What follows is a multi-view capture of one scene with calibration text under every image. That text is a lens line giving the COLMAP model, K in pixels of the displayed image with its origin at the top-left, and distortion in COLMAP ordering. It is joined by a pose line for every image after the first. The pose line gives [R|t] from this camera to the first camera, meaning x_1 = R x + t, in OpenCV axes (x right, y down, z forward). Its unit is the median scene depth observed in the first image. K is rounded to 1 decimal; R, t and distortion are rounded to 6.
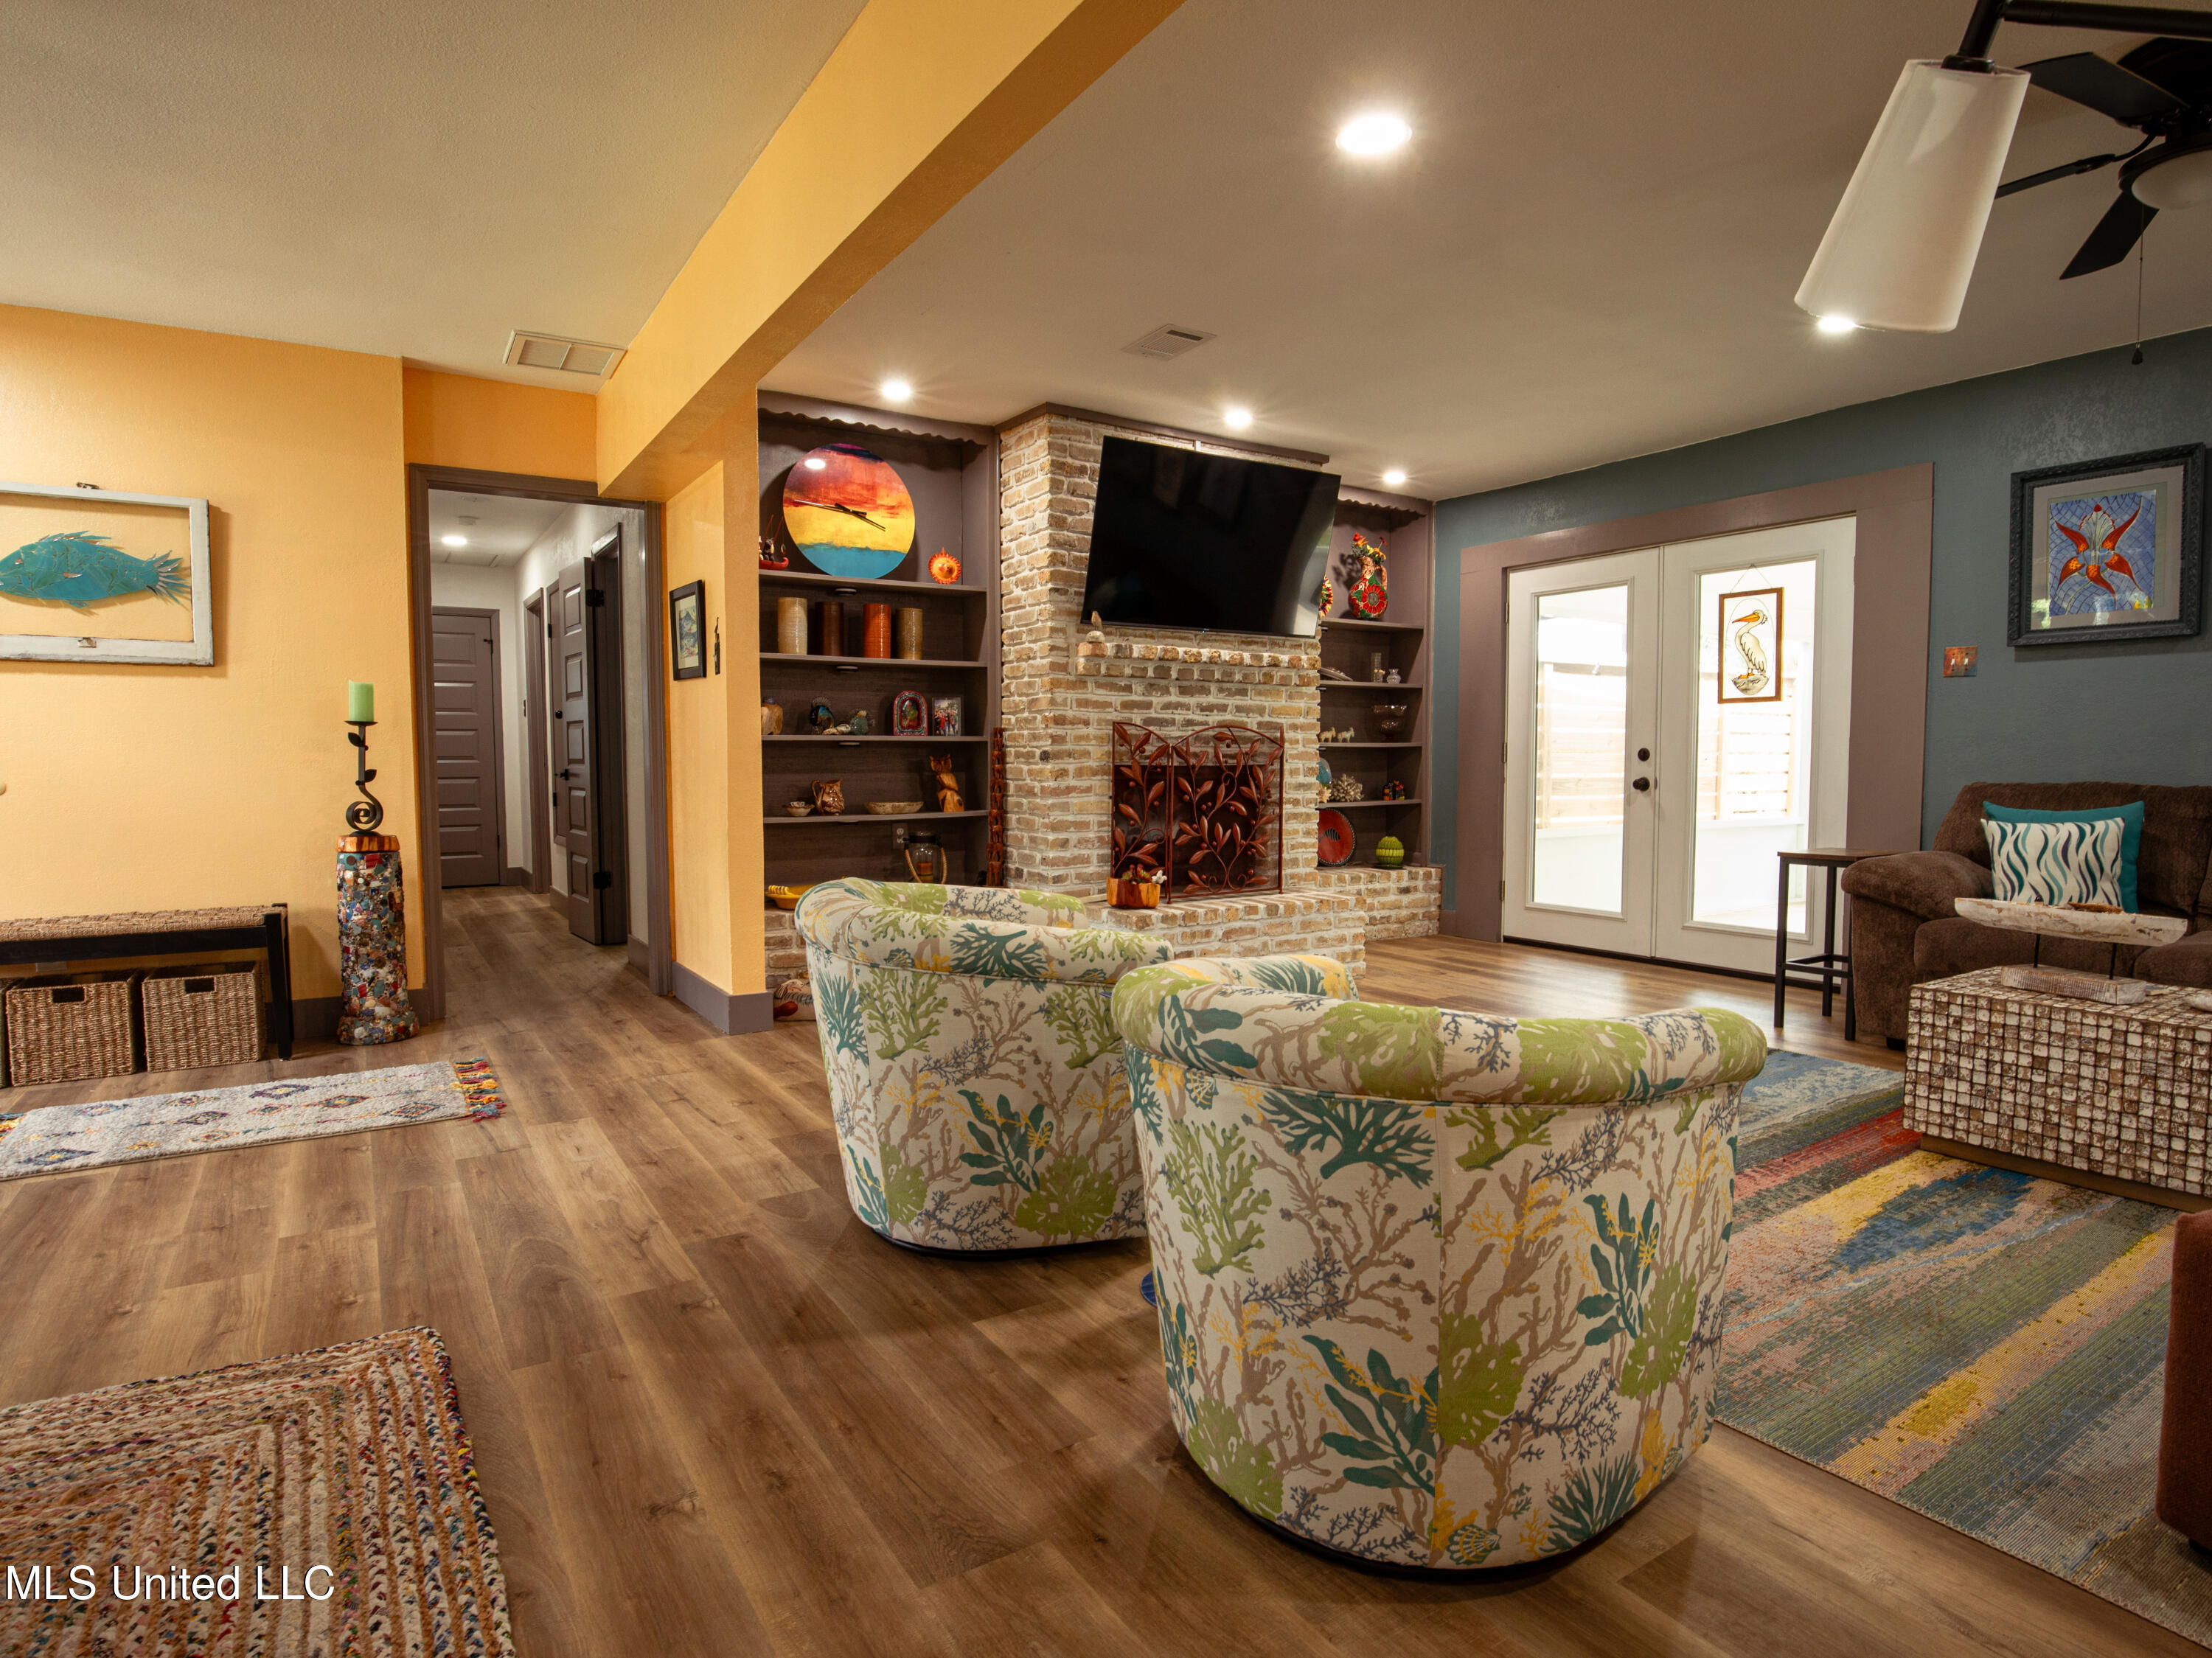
lens RADIAL K [[1174.9, 0, 1106.0], [0, 1174.9, 829.0], [0, 0, 1]] dist [-0.049522, 0.000428]
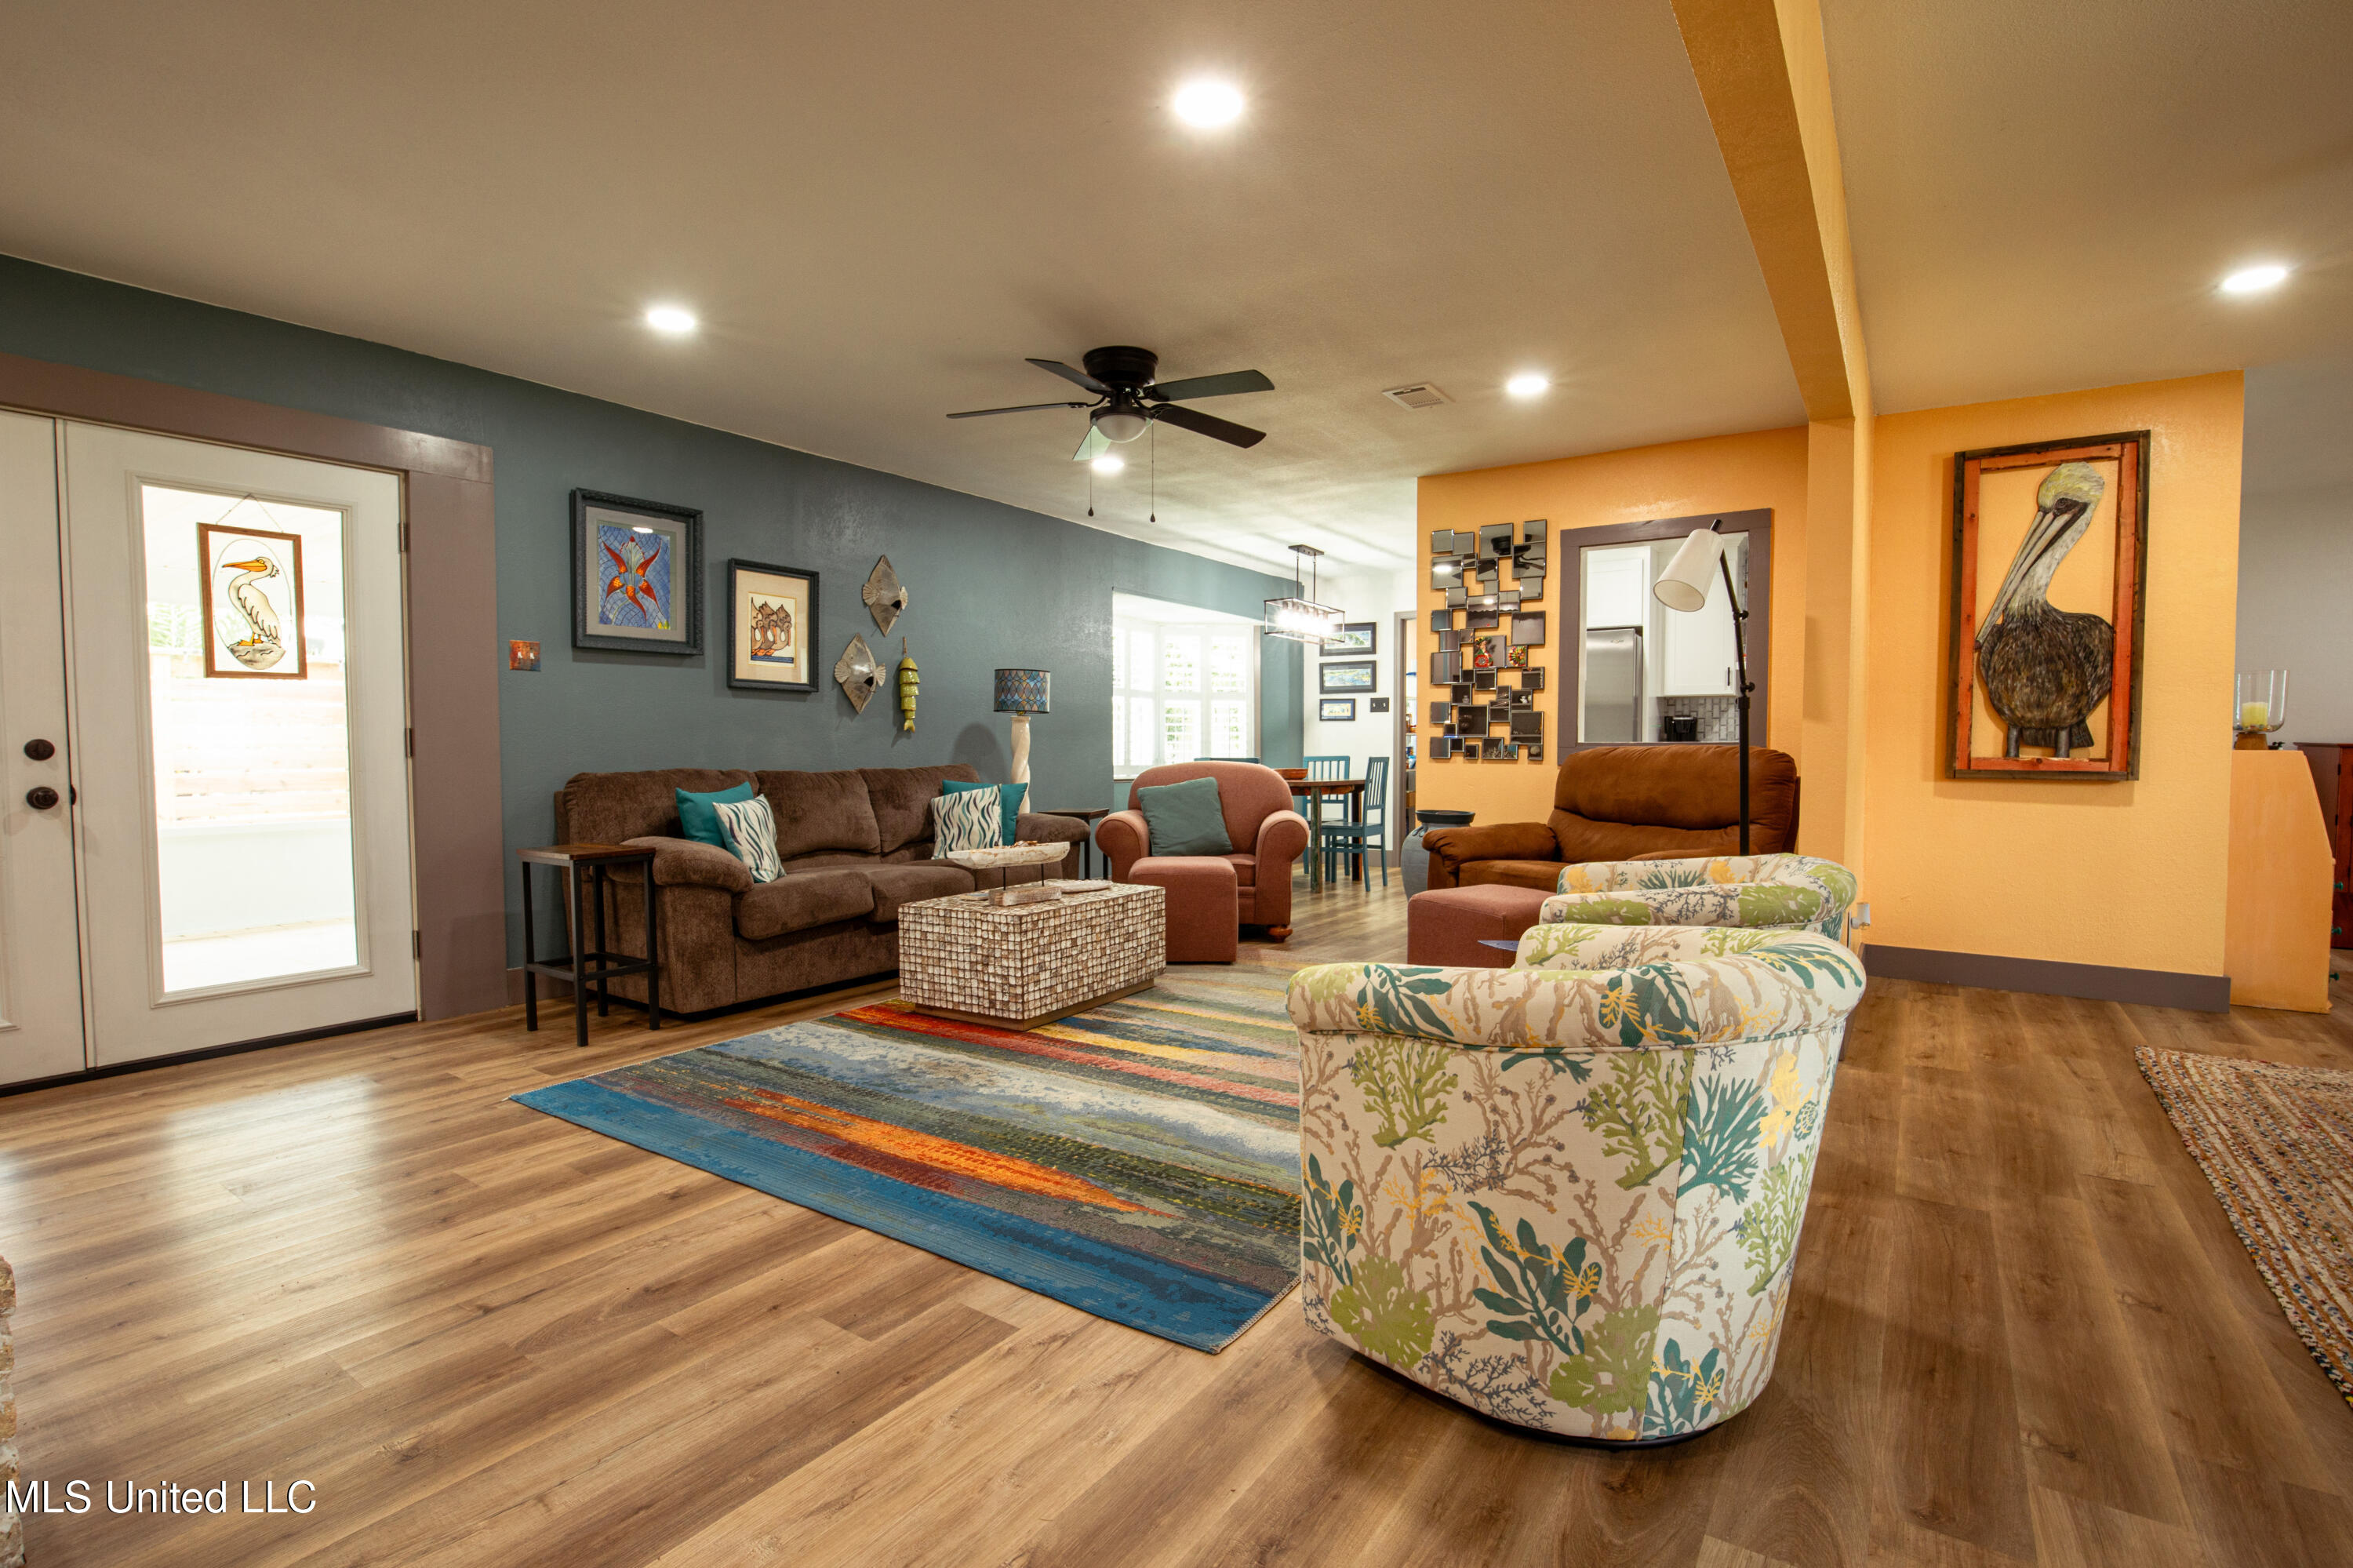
lens RADIAL K [[1082.4, 0, 1176.5], [0, 1082.4, 784.0], [0, 0, 1]] dist [-0.016174, 0.001102]
pose [[-0.385393, -0.036679, 0.922023, -0.534940], [0.057055, 0.996351, 0.063484, -0.088467], [-0.920987, 0.077072, -0.381894, 1.233219]]
